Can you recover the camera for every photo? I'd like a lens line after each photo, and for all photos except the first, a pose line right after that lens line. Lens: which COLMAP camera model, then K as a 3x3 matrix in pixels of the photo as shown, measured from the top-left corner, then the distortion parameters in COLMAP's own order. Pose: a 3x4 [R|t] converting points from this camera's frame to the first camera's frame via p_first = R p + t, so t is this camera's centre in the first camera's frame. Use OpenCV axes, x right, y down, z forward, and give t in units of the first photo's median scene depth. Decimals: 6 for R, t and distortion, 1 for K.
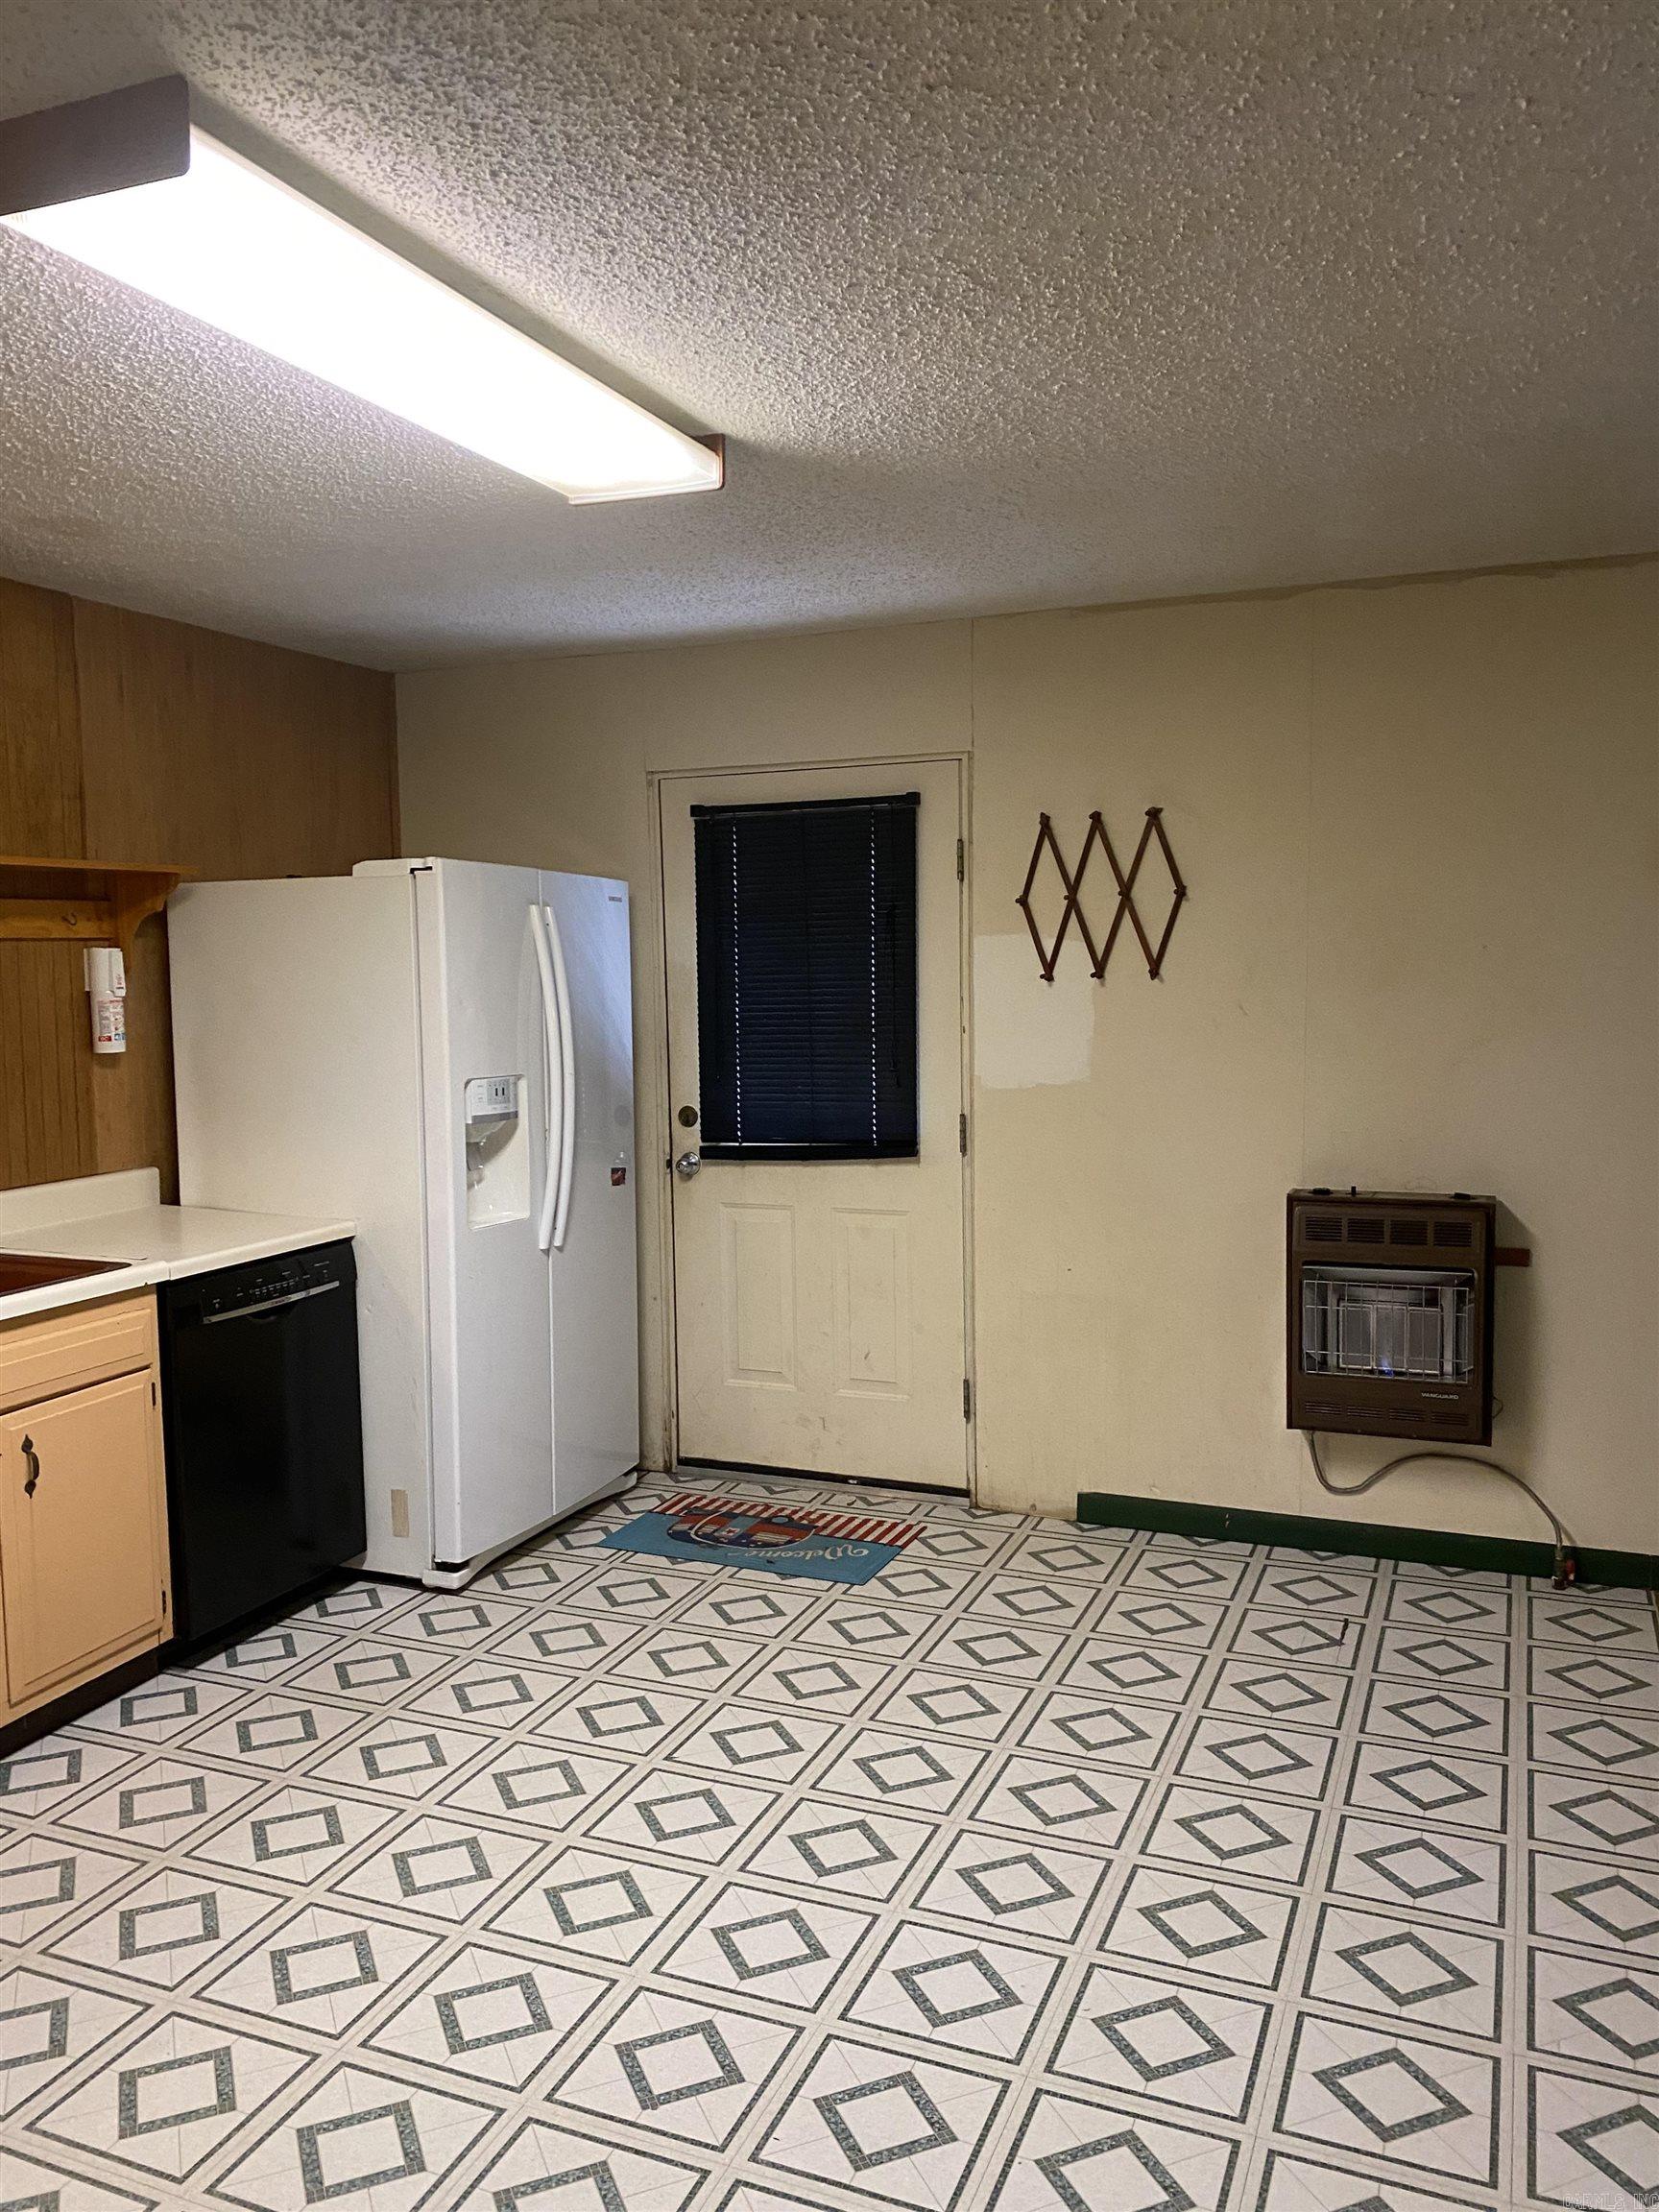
lens RADIAL K [[1649.0, 0, 845.8], [0, 1649.0, 1090.3], [0, 0, 1]] dist [0.078438, -0.210629]
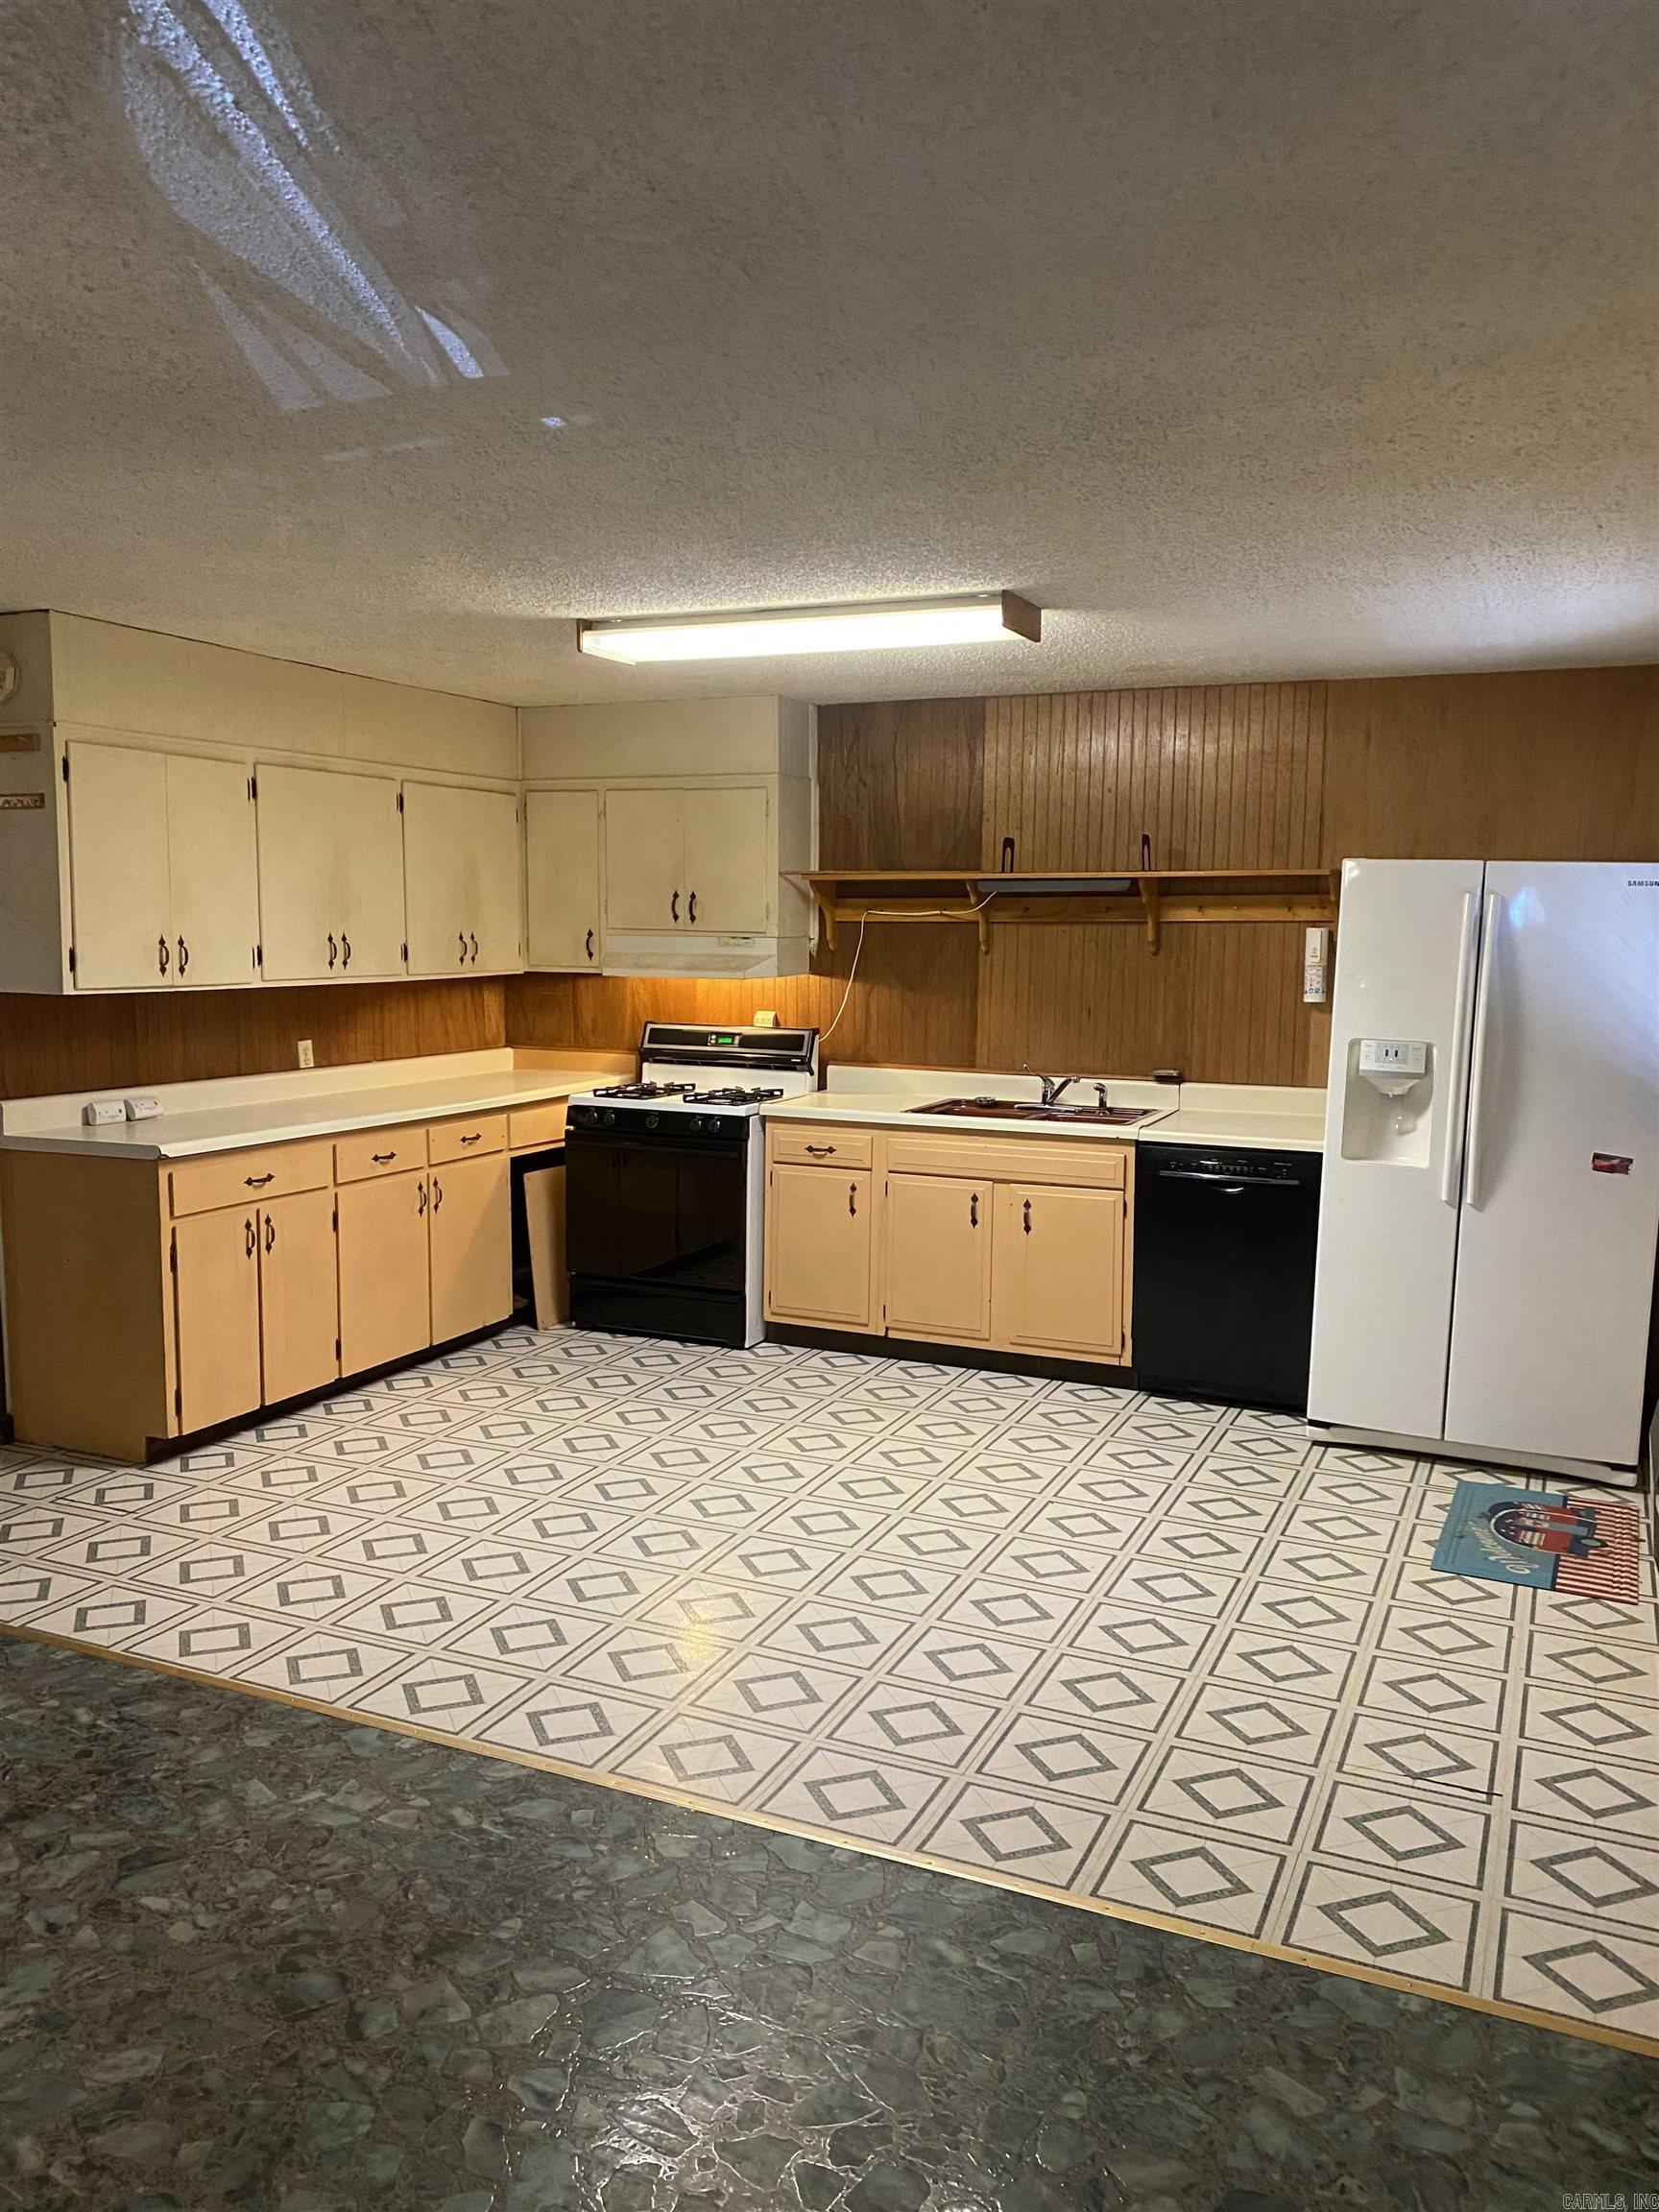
lens RADIAL K [[1740.8, 0, 755.6], [0, 1740.8, 1101.4], [0, 0, 1]] dist [0.035049, -0.004084]
pose [[-0.096098, 0.108212, -0.989472, 1.053042], [-0.086210, 0.989433, 0.116580, -0.070399], [0.991631, 0.096506, -0.085753, 0.643953]]
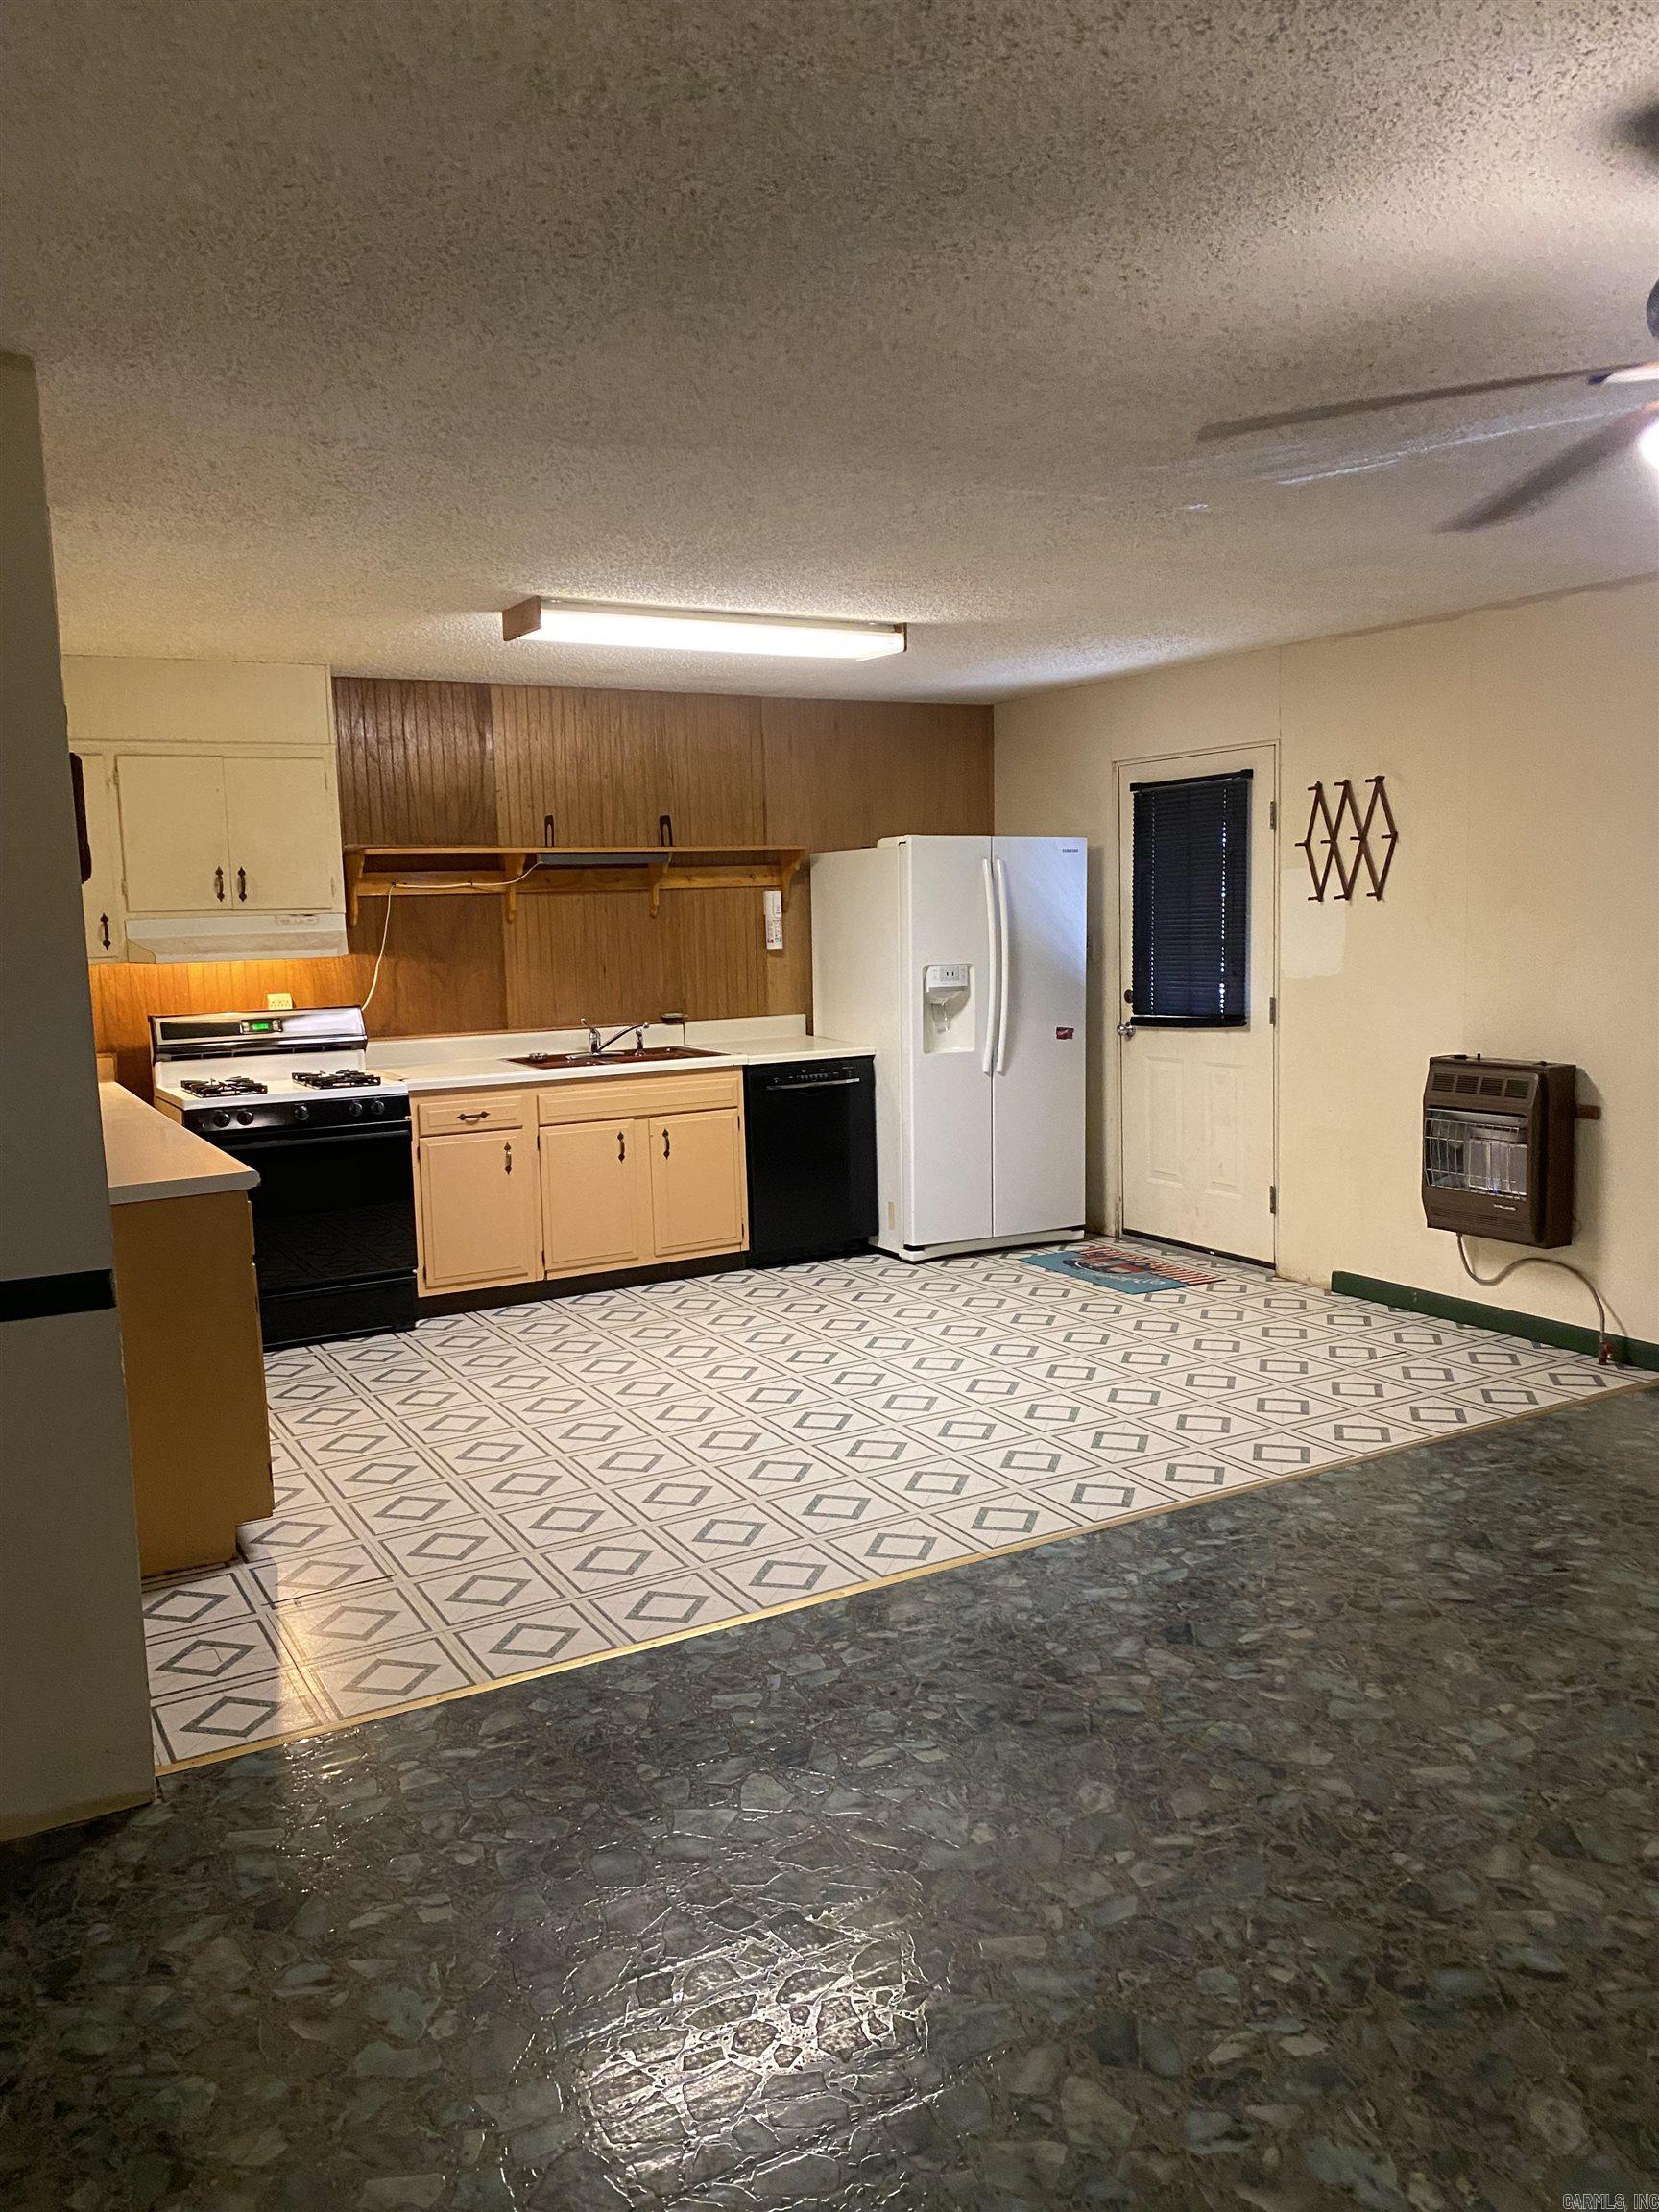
lens RADIAL K [[1702.2, 0, 829.5], [0, 1702.2, 1106.0], [0, 0, 1]] dist [0.027496, -0.029182]
pose [[0.782234, 0.063719, -0.619718, 0.751426], [-0.028545, 0.997377, 0.066519, 0.022708], [0.622331, -0.034344, 0.782001, -0.415865]]
